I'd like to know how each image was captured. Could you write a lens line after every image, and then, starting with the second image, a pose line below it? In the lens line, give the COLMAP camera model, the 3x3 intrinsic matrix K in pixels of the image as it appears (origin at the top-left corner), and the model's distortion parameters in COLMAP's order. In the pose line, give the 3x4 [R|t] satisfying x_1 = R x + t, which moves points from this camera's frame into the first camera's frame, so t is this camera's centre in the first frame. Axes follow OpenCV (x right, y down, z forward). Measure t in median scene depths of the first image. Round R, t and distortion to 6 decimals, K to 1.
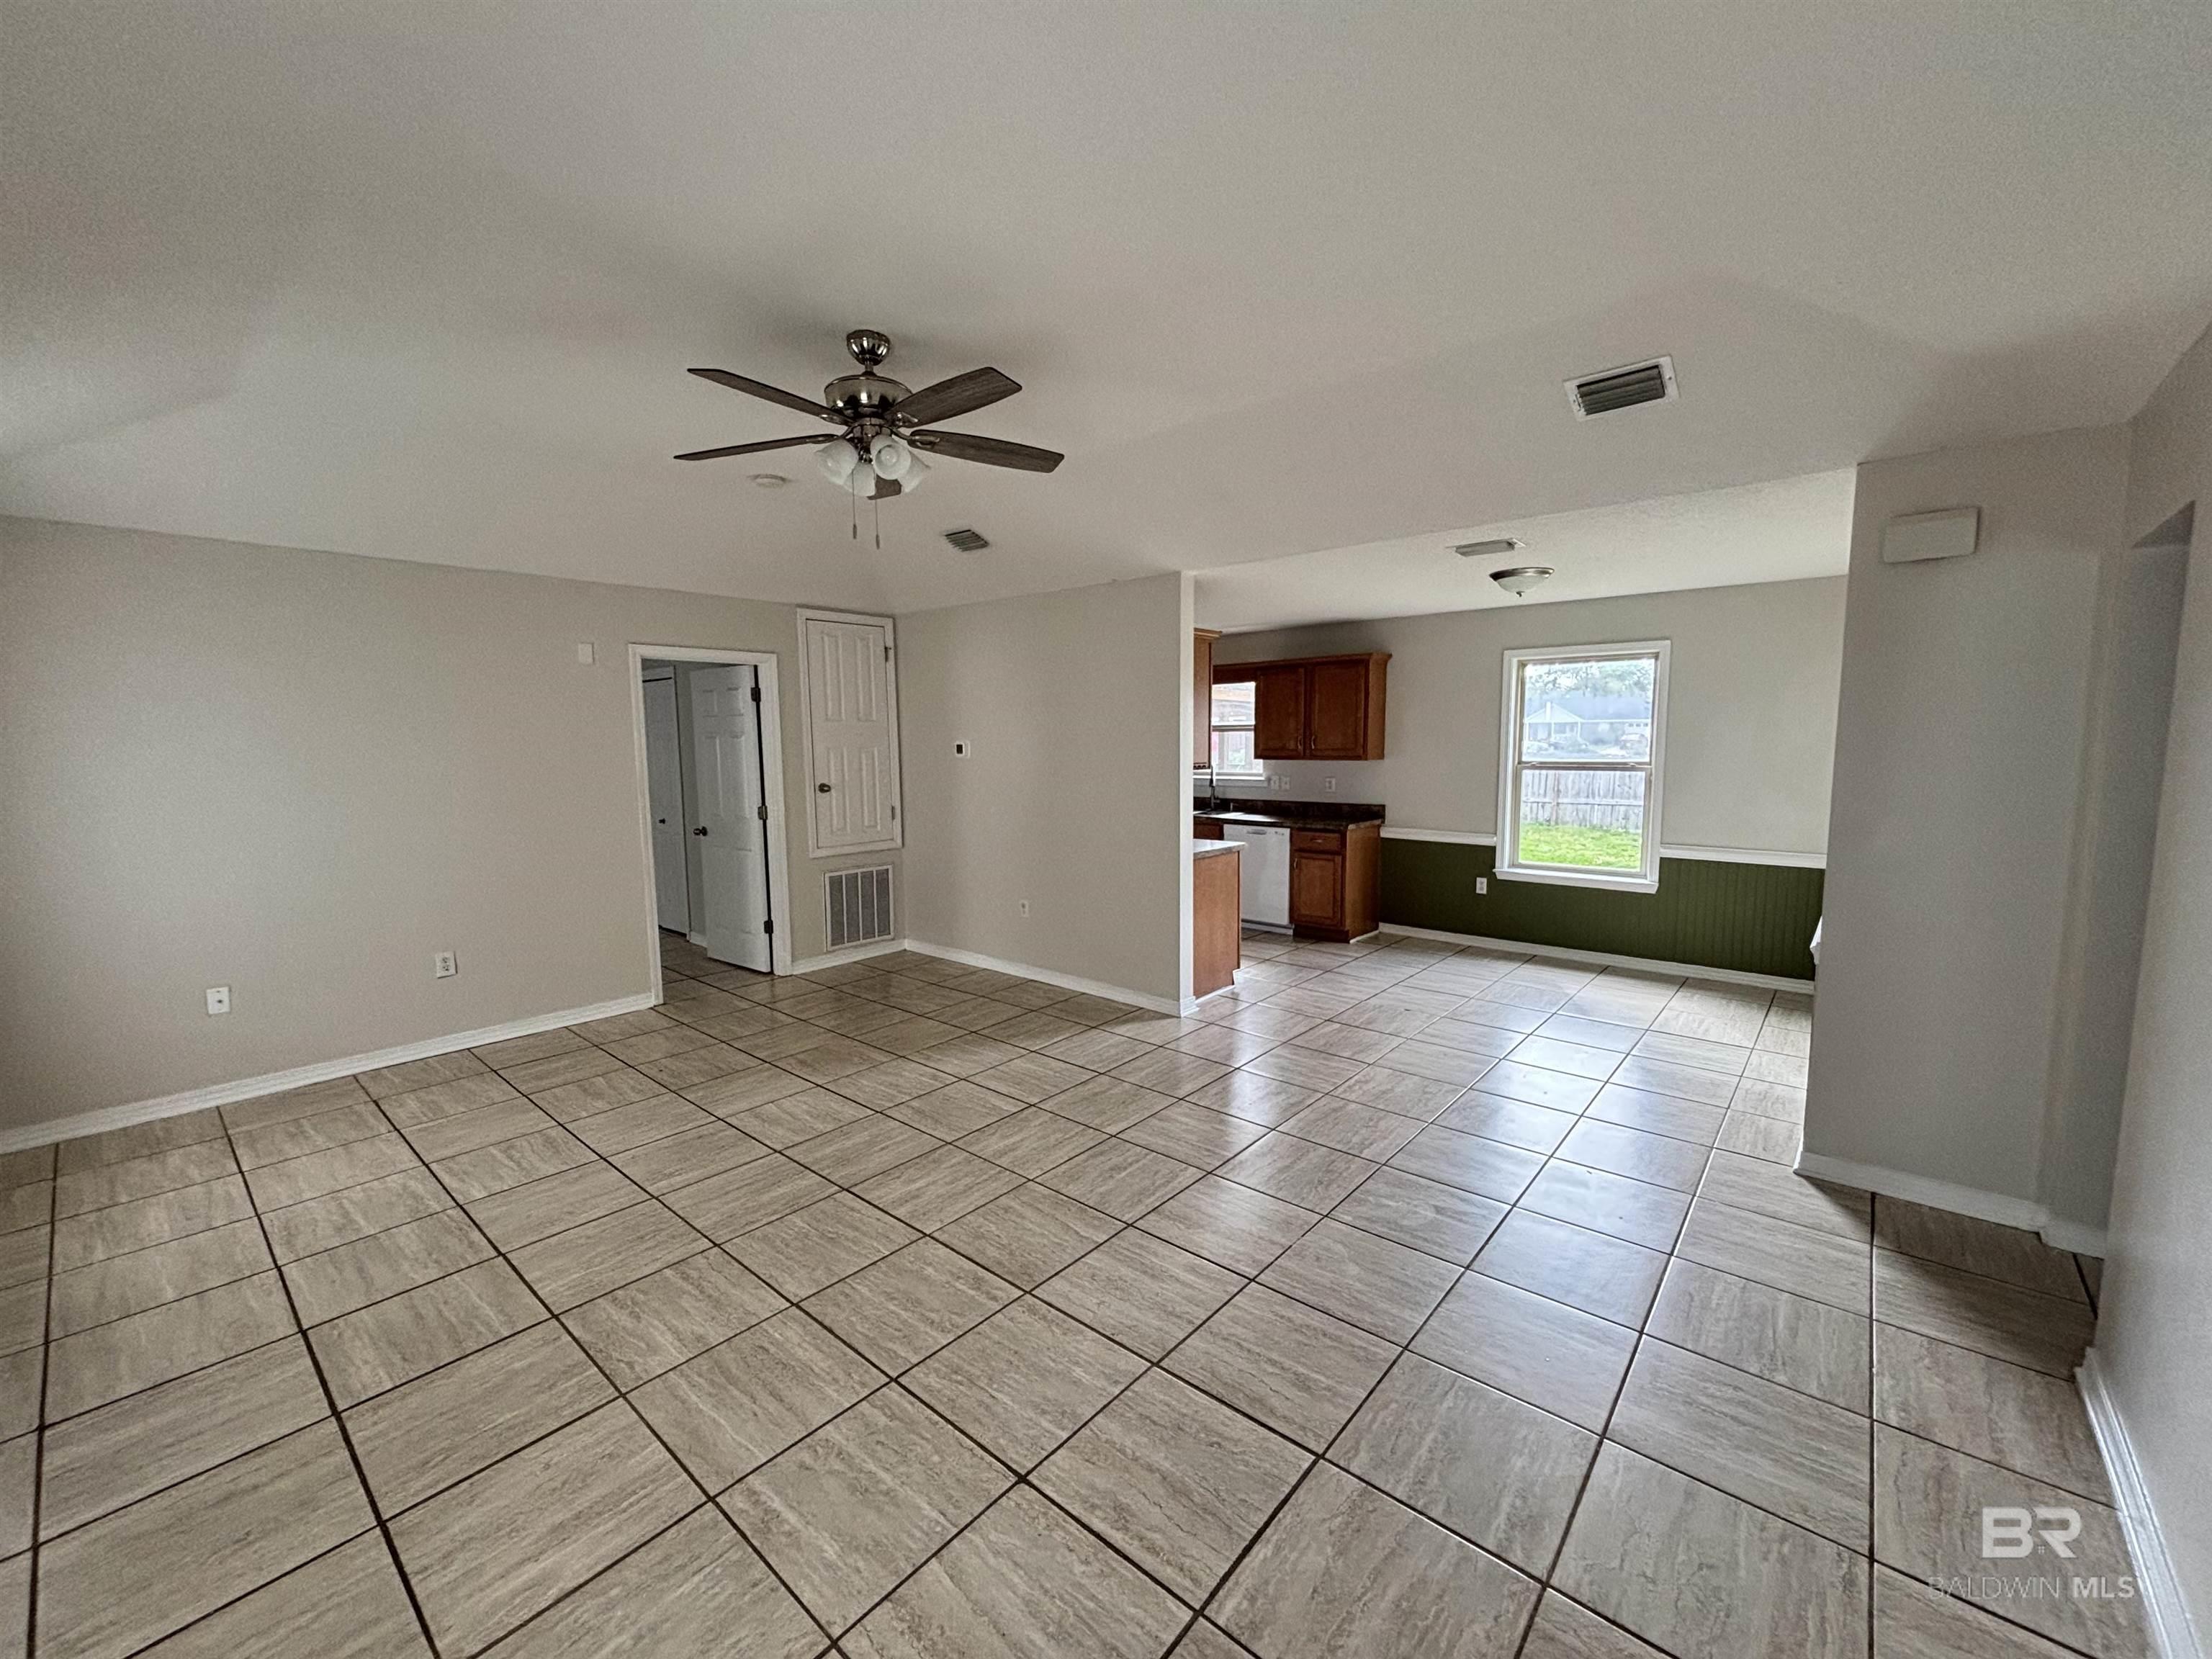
lens RADIAL K [[890.1, 0, 1106.0], [0, 890.1, 829.5], [0, 0, 1]] dist [0.002429, 0.000027]
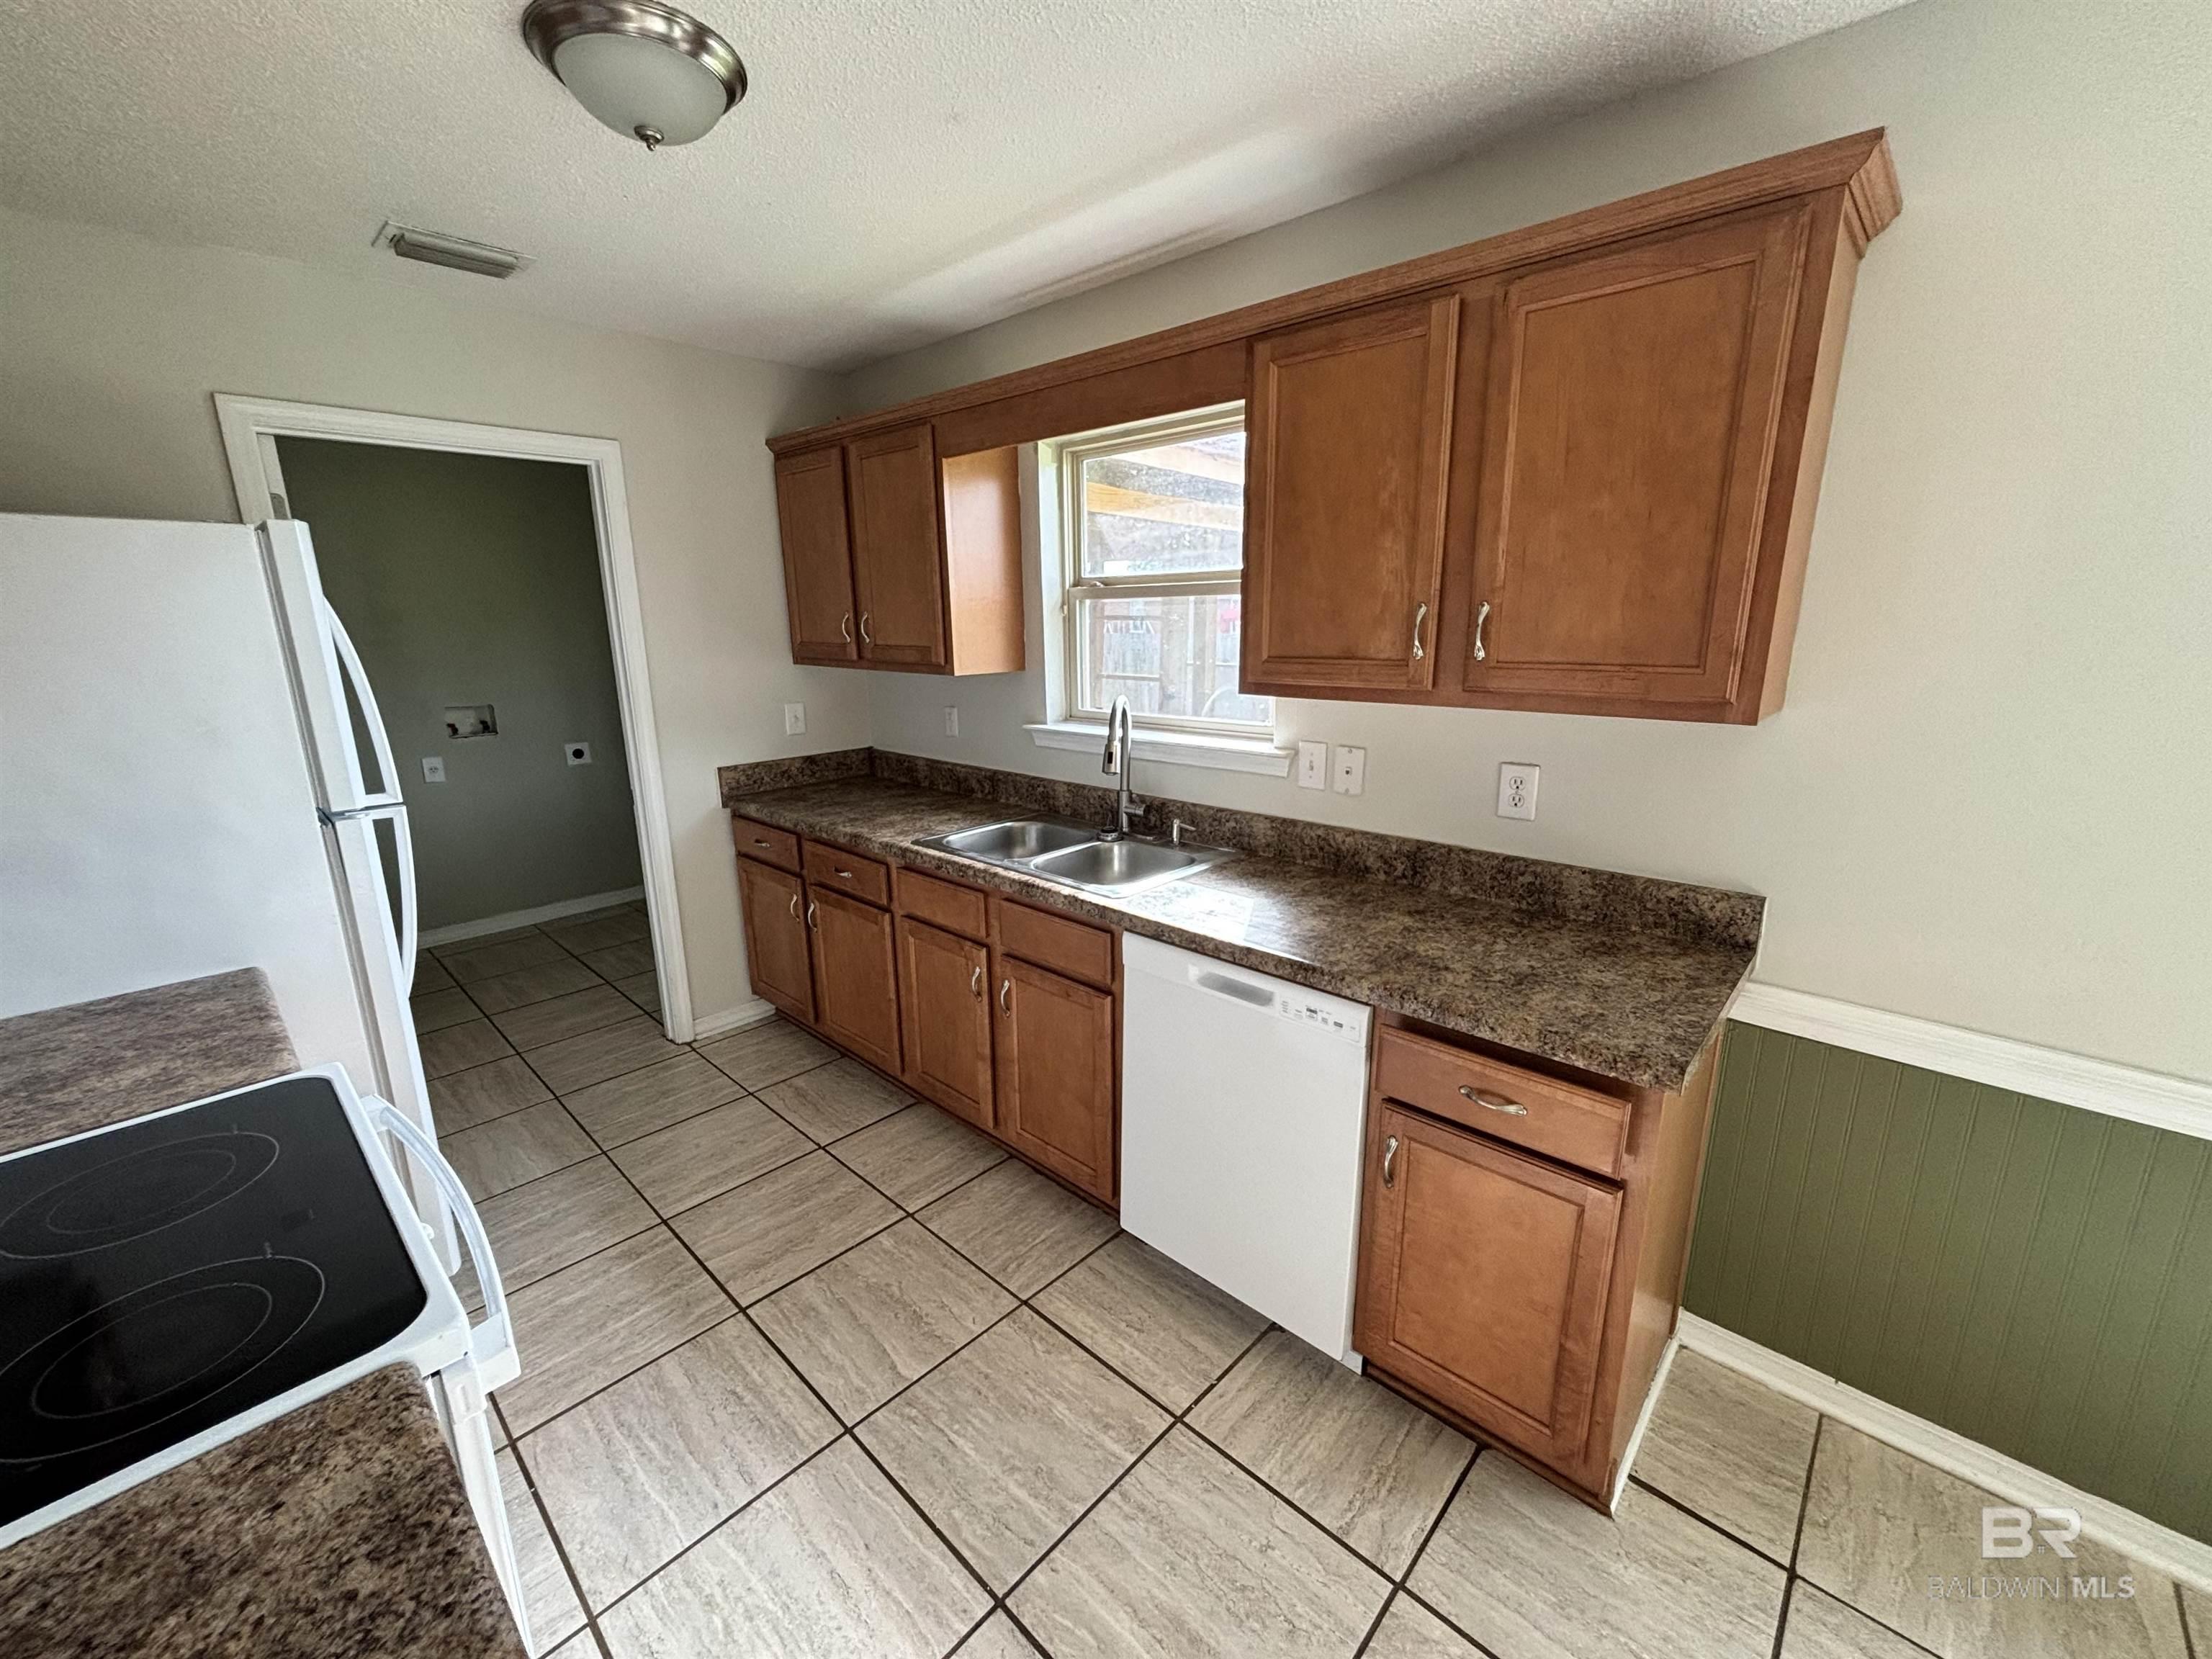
lens RADIAL K [[898.3, 0, 1105.5], [0, 898.3, 821.9], [0, 0, 1]] dist [-0.015112, 0.010098]
pose [[0.999328, 0.007863, -0.035798, 0.185432], [-0.003383, 0.992336, 0.123519, -0.102486], [0.036495, -0.123315, 0.991696, 0.984606]]
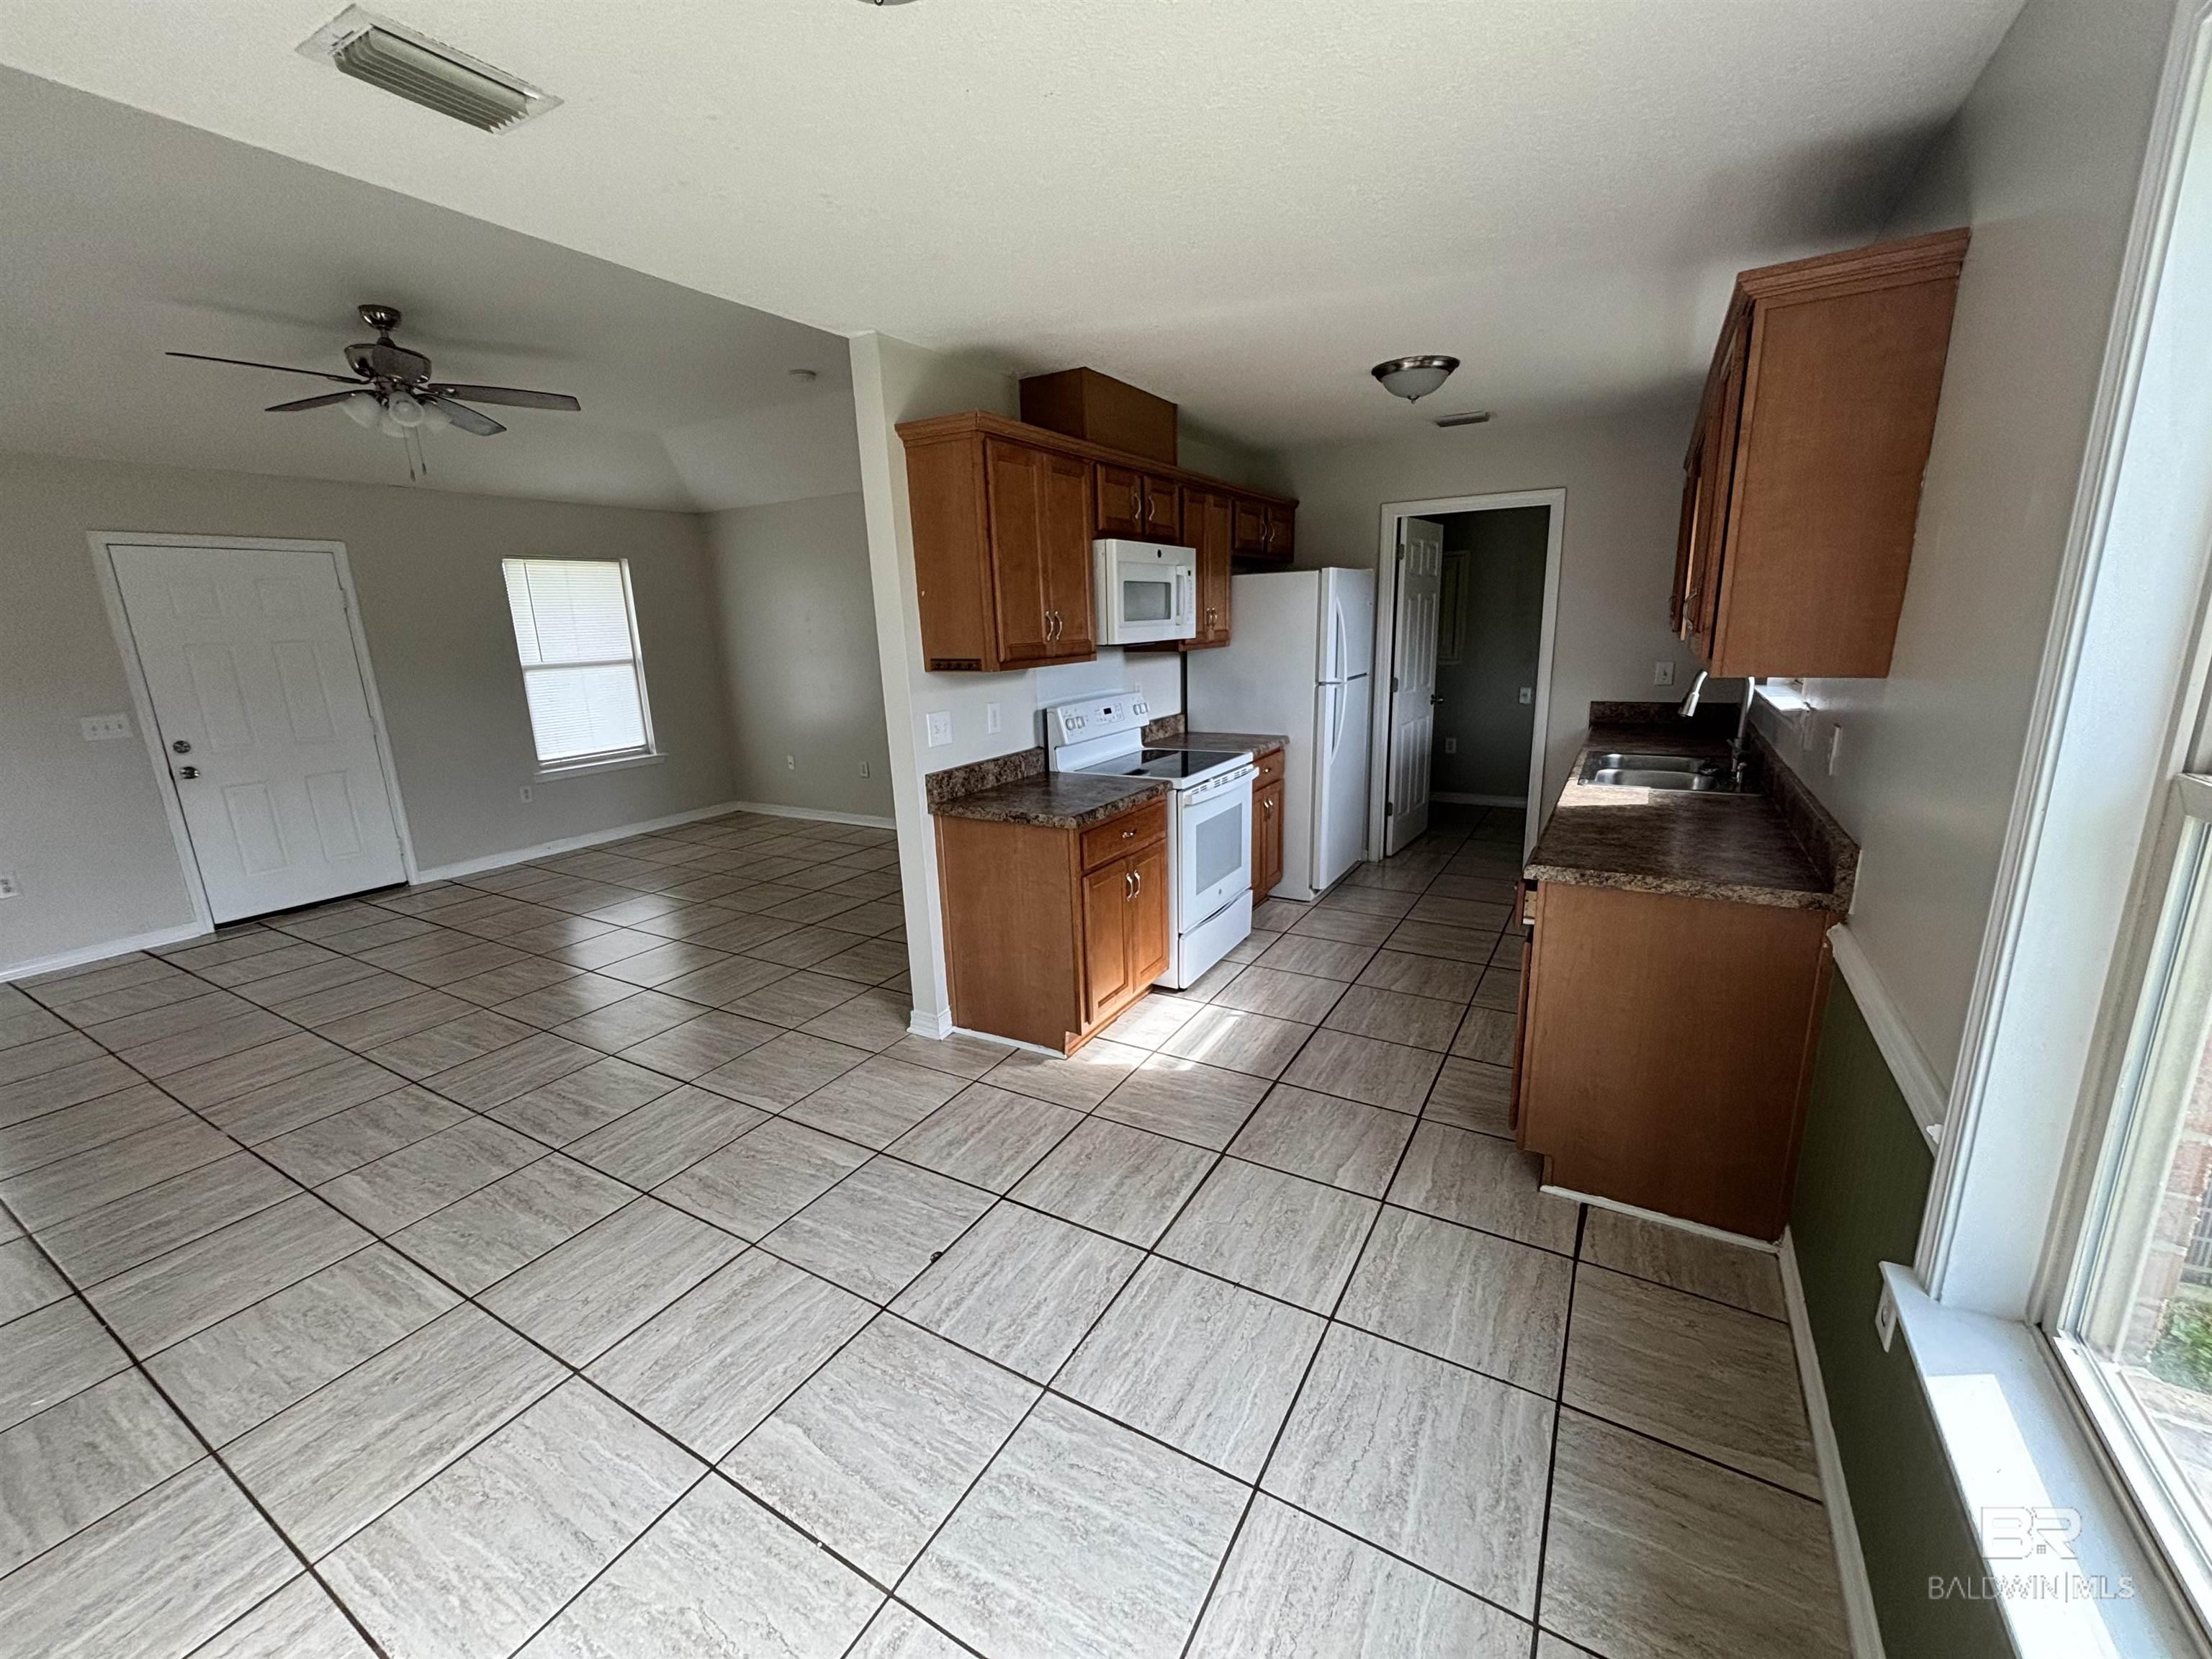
lens RADIAL K [[890.1, 0, 1106.0], [0, 890.1, 829.5], [0, 0, 1]] dist [0.002429, 0.000027]
pose [[0.178893, 0.234164, -0.955597, 0.691414], [-0.074595, 0.971697, 0.224144, -0.102166], [0.981037, 0.031185, 0.191297, 0.947663]]
